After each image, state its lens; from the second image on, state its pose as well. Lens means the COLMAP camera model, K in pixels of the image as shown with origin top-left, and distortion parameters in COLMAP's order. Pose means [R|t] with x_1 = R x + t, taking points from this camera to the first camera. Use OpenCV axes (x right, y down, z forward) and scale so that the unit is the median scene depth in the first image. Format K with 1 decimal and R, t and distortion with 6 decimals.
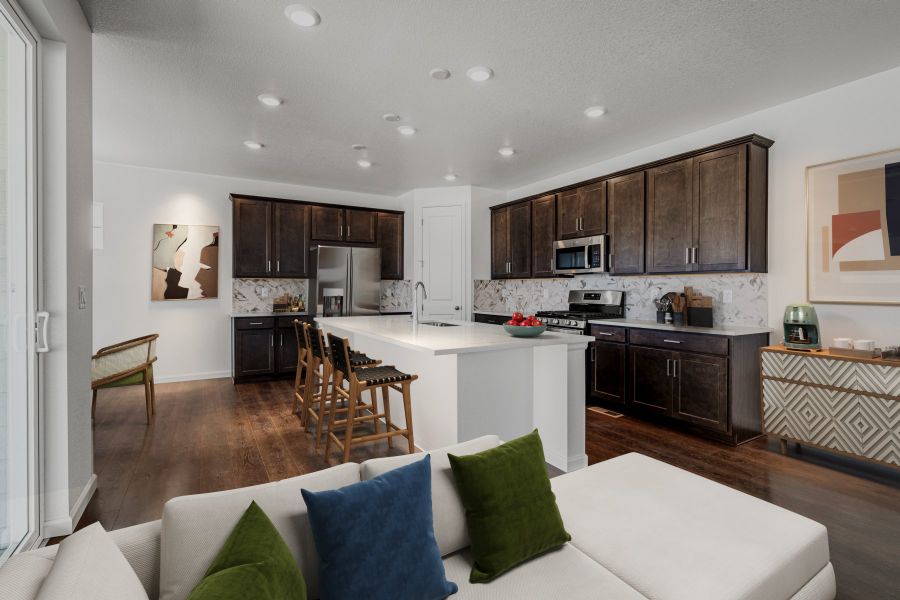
lens RADIAL K [[420.4, 0, 452.2], [0, 420.4, 287.3], [0, 0, 1]] dist [0.011951, -0.000072]
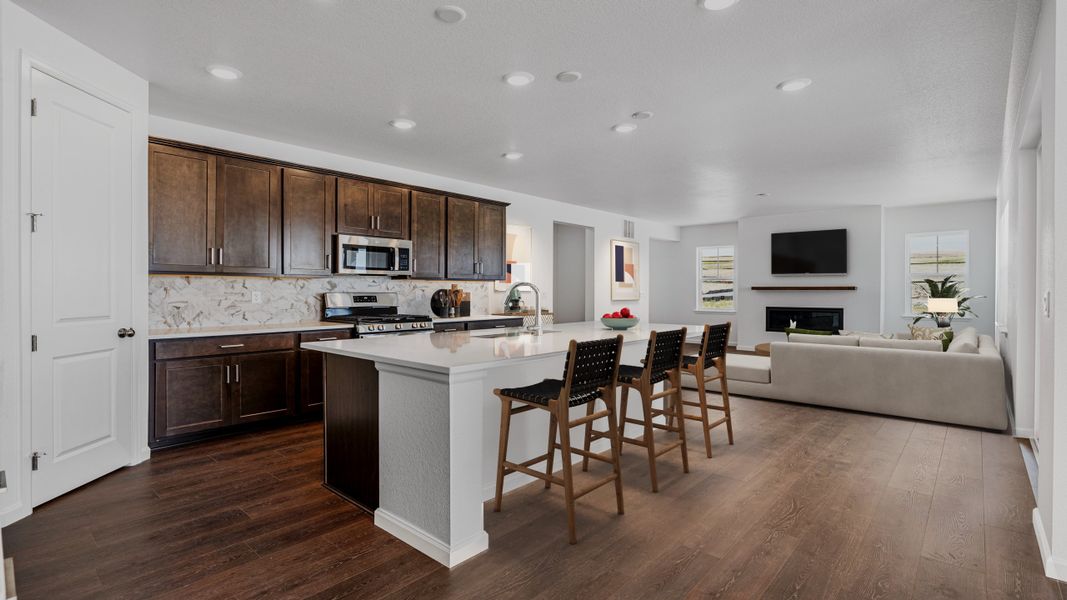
lens RADIAL K [[339.0, 0, 529.5], [0, 339.0, 295.4], [0, 0, 1]] dist [-0.013401, -0.000059]
pose [[-0.106612, -0.014841, 0.994190, -0.421460], [-0.004544, 0.999885, 0.014439, 0.000905], [-0.994290, -0.002978, -0.106668, 0.628254]]
